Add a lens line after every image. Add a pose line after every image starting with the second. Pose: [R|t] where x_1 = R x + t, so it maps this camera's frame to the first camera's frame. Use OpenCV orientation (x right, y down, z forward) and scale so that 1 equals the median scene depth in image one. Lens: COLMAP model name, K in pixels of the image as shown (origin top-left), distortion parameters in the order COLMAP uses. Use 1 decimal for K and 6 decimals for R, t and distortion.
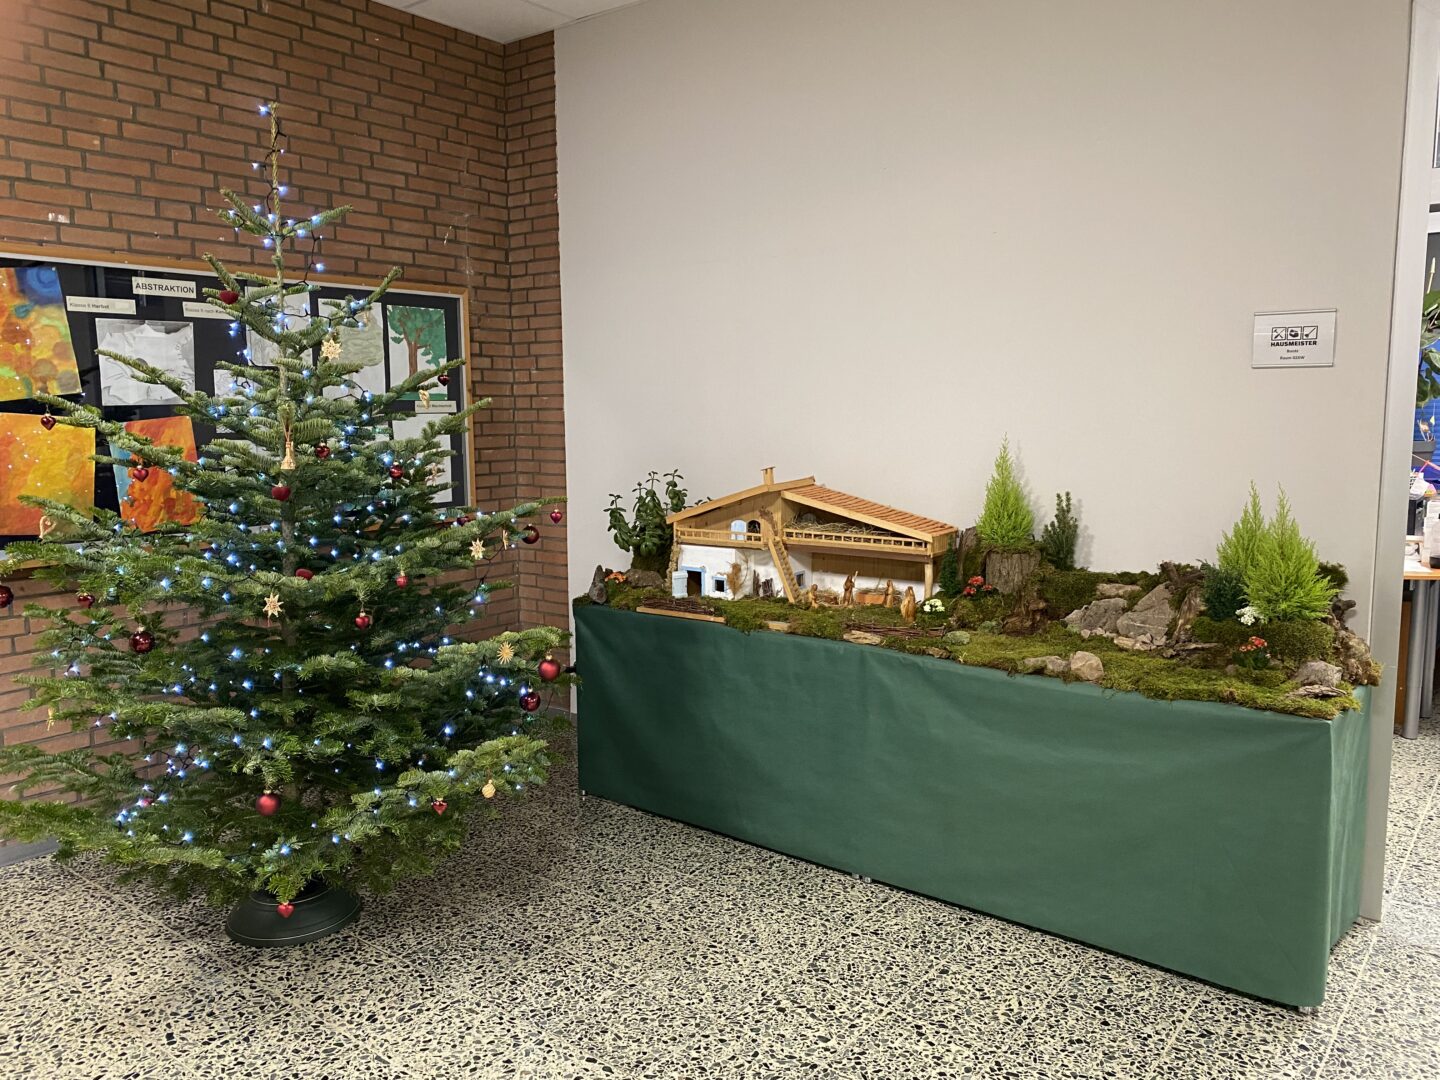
lens RADIAL K [[1084.9, 0, 720.0], [0, 1084.9, 540.0], [0, 0, 1]] dist [0.073424, -0.116527]
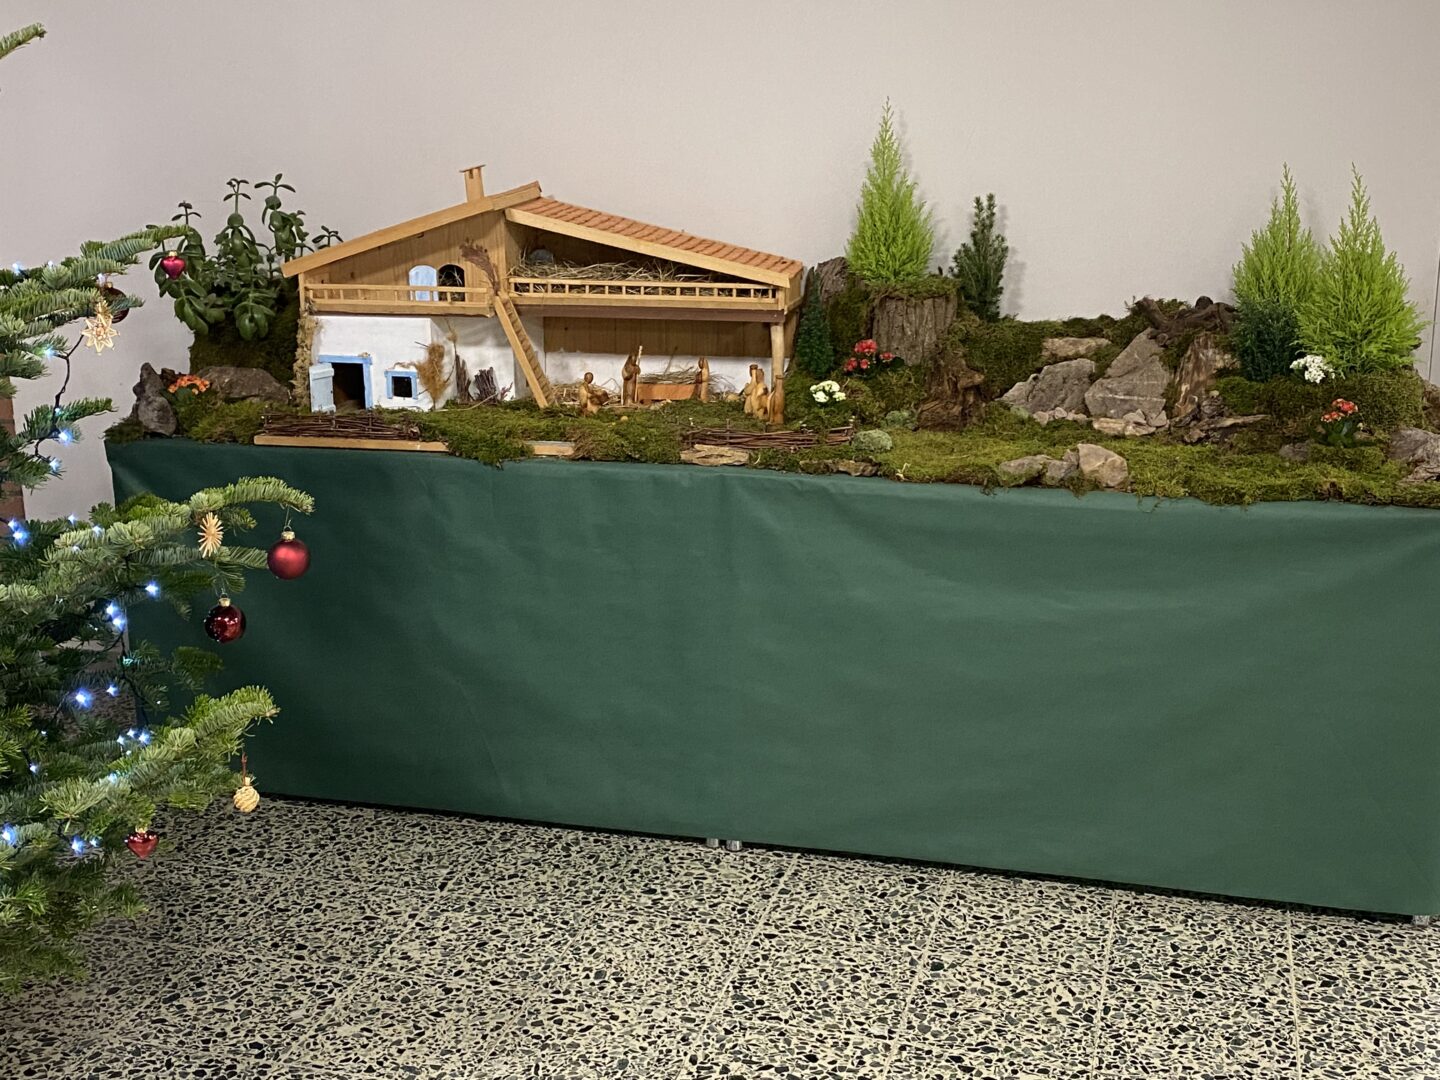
lens RADIAL K [[1726.9, 0, 720.0], [0, 1726.9, 540.0], [0, 0, 1]] dist [0.234166, -0.865782]
pose [[0.926549, -0.100360, 0.362541, -0.210251], [0.051785, 0.988608, 0.141321, 0.002535], [-0.372594, -0.112166, 0.921191, 0.123576]]
